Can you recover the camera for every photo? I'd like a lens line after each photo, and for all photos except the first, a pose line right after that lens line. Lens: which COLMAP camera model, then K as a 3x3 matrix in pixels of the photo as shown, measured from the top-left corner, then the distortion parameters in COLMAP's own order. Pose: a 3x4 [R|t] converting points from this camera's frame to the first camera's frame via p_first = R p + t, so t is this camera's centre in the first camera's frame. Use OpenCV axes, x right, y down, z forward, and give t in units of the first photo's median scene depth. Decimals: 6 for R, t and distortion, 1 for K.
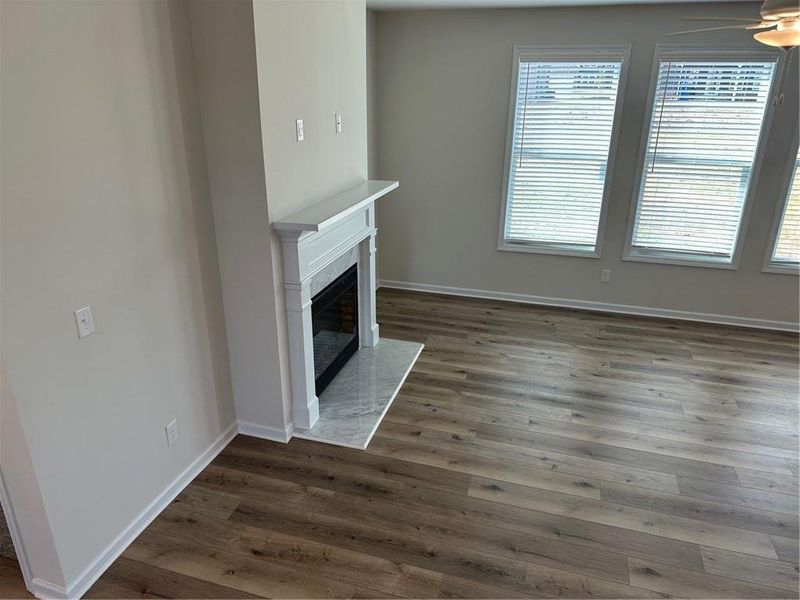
lens RADIAL K [[561.9, 0, 400.0], [0, 561.9, 300.0], [0, 0, 1]] dist [0.034019, -0.050759]
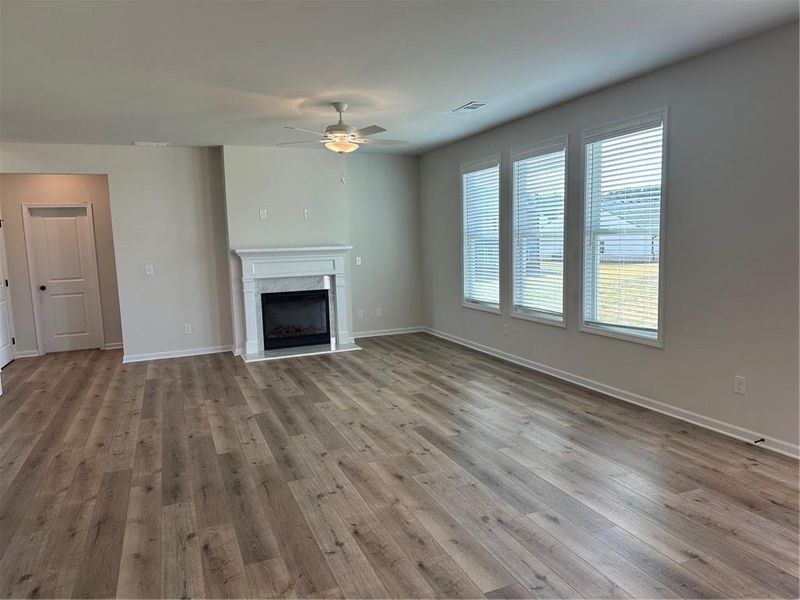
lens RADIAL K [[561.9, 0, 400.0], [0, 561.9, 300.0], [0, 0, 1]] dist [0.034019, -0.050759]
pose [[0.634156, 0.064796, -0.770485, 1.246311], [-0.256852, 0.957548, -0.130877, 0.122924], [0.729297, 0.280897, 0.623878, 0.067373]]
